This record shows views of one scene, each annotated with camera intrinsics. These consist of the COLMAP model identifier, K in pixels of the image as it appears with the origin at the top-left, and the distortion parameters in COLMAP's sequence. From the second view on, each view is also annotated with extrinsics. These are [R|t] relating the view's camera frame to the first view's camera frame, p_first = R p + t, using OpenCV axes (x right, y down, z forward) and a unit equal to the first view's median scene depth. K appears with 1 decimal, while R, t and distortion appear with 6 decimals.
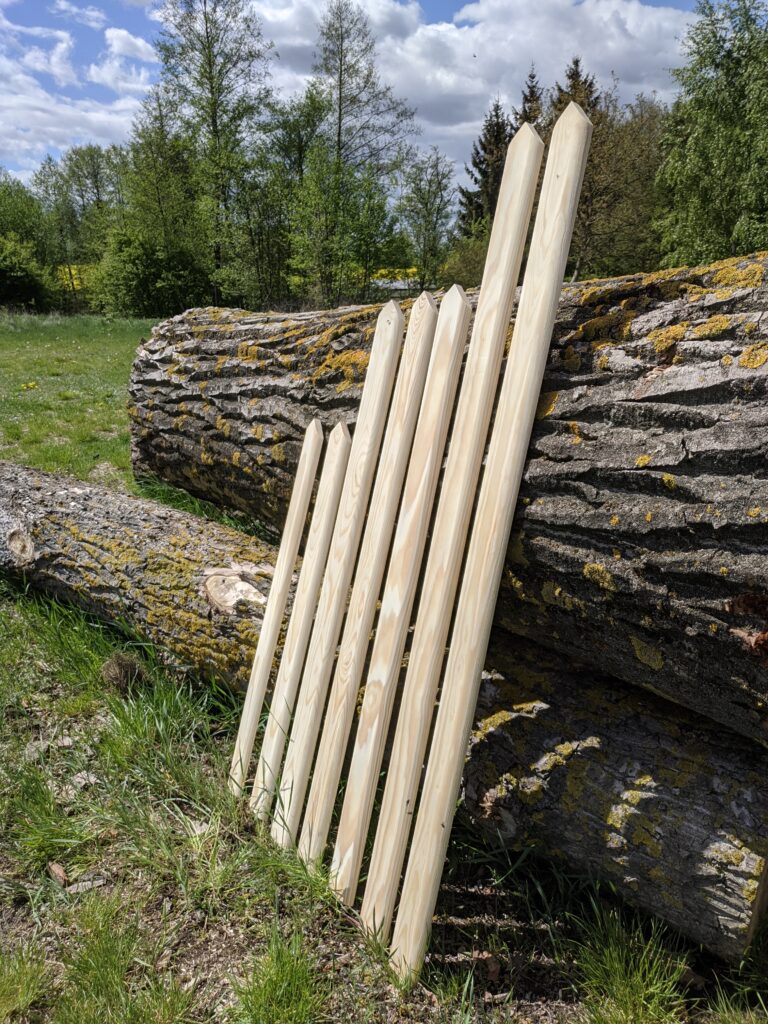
lens RADIAL K [[709.1, 0, 384.0], [0, 709.1, 512.0], [0, 0, 1]] dist [-0.000263, -0.023386]
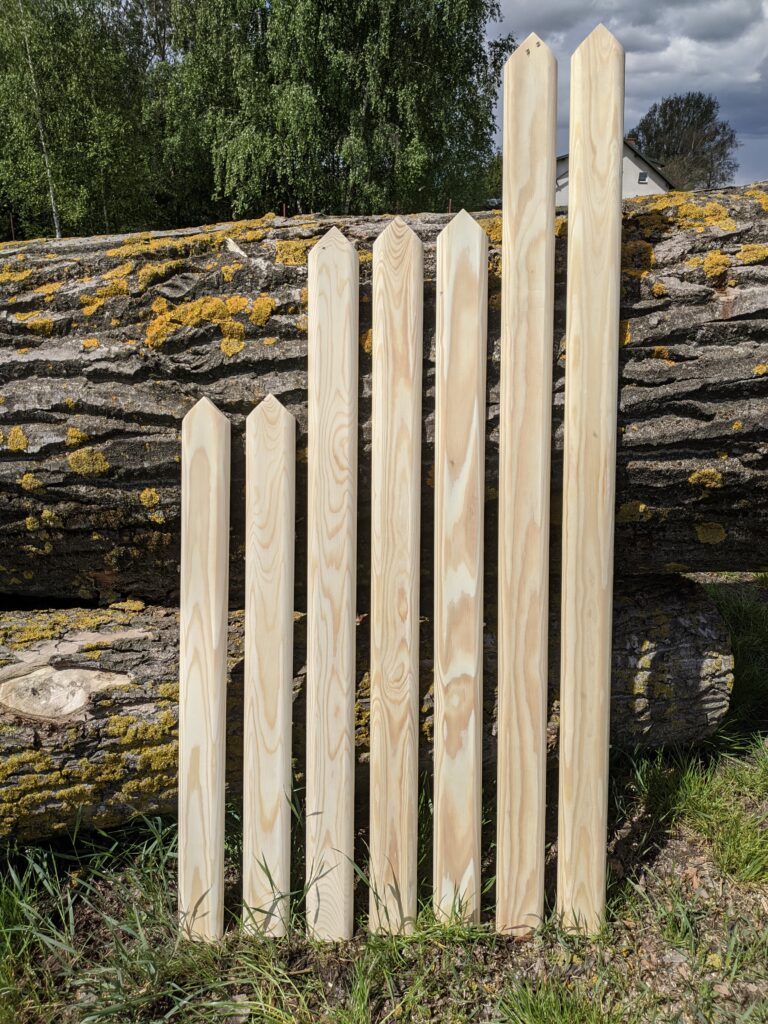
lens RADIAL K [[709.1, 0, 384.0], [0, 709.1, 512.0], [0, 0, 1]] dist [-0.000263, -0.023386]
pose [[0.608514, -0.271069, 0.745810, -0.802118], [0.216311, 0.960918, 0.172761, -0.153064], [-0.763493, 0.056199, 0.643367, 0.609838]]
